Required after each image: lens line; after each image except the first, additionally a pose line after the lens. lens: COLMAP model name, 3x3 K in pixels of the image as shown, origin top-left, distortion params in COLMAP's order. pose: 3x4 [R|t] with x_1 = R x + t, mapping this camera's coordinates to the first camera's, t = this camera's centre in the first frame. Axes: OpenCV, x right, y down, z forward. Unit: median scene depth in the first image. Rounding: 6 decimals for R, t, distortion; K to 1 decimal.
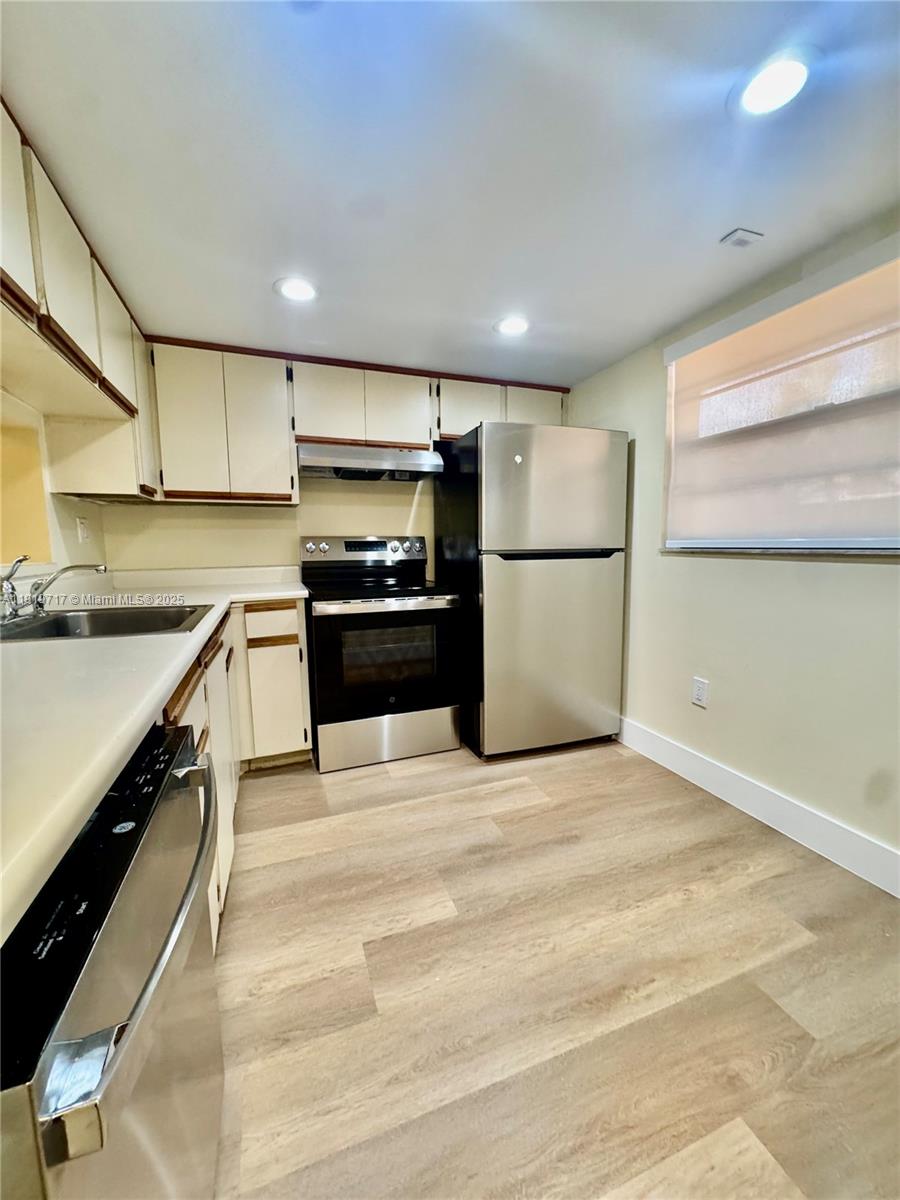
lens RADIAL K [[486.5, 0, 453.5], [0, 486.5, 599.9], [0, 0, 1]] dist [-0.002860, -0.000112]
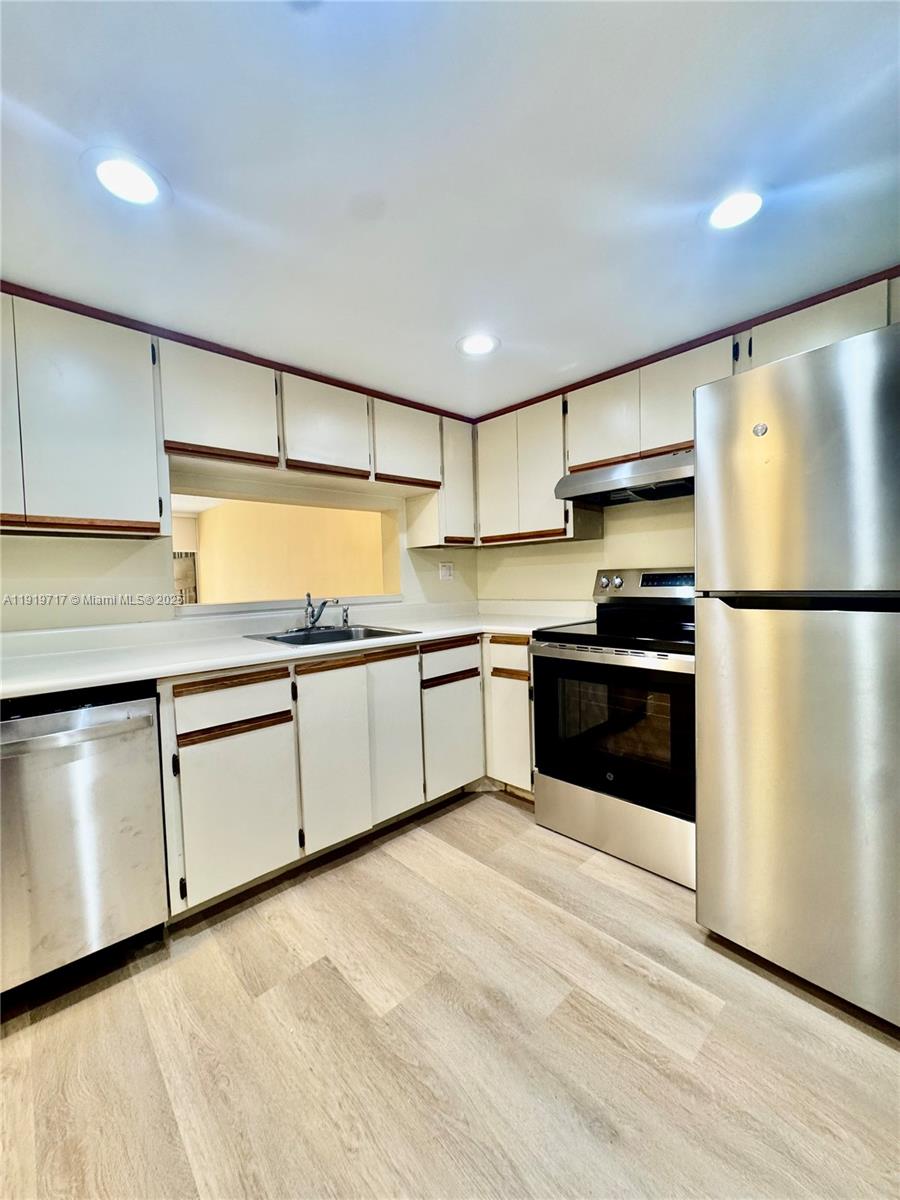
lens RADIAL K [[486.5, 0, 453.5], [0, 486.5, 599.9], [0, 0, 1]] dist [-0.002860, -0.000112]
pose [[0.363503, 0.038199, -0.930810, 0.648739], [-0.084018, 0.996431, 0.008081, -0.083881], [0.927797, 0.075267, 0.365415, 0.587580]]
